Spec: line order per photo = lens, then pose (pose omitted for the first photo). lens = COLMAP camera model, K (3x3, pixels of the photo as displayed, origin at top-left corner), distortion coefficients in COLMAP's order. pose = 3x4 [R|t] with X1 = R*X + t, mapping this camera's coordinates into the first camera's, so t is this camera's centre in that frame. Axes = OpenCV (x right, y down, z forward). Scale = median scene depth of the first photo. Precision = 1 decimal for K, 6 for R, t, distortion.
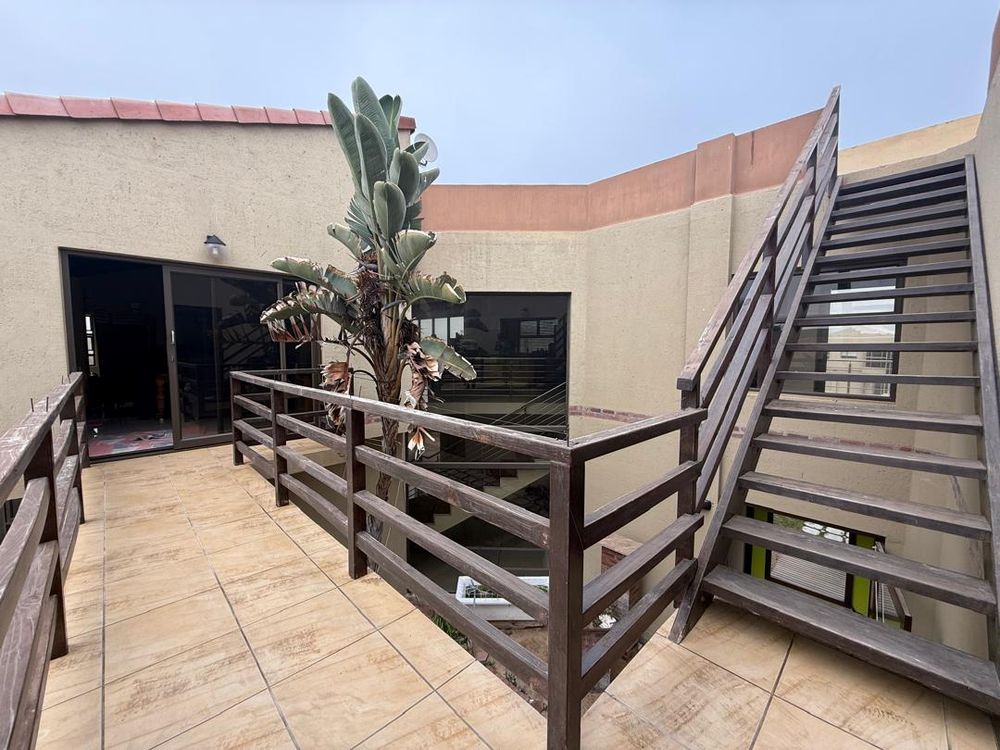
lens RADIAL K [[399.4, 0, 495.9], [0, 399.4, 373.6], [0, 0, 1]] dist [-0.000390, 0.000237]
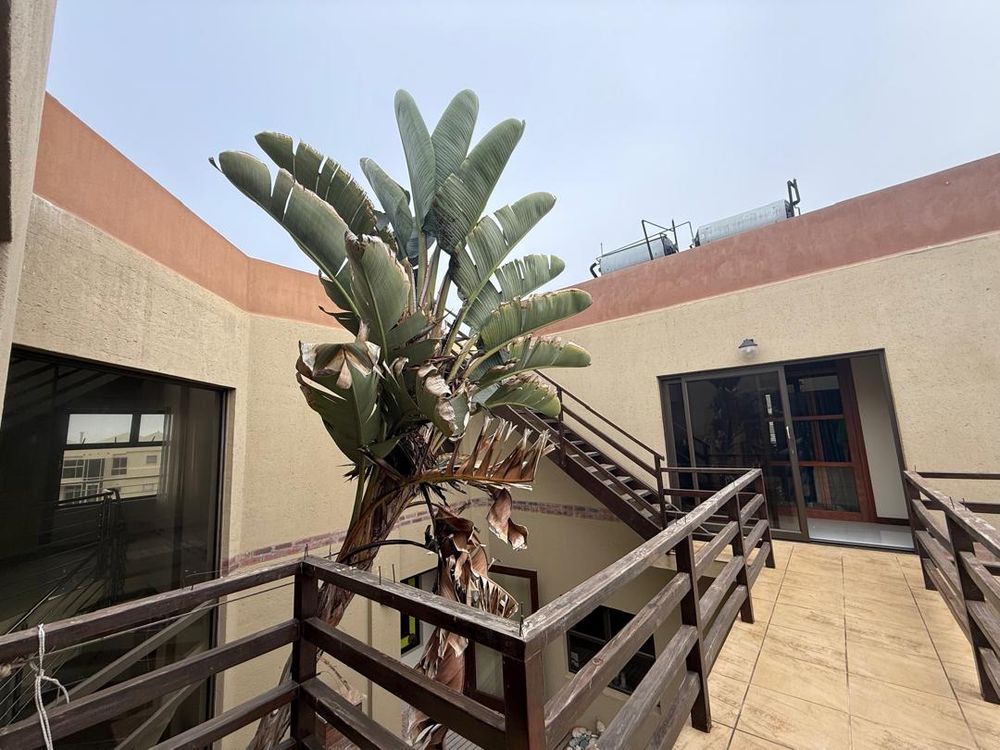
lens RADIAL K [[399.4, 0, 497.4], [0, 399.4, 376.6], [0, 0, 1]] dist [-0.000390, 0.000237]
pose [[-0.098034, 0.137148, 0.985688, -1.770613], [0.117255, 0.985151, -0.125411, -0.259371], [-0.988251, 0.103283, -0.112660, 1.963536]]
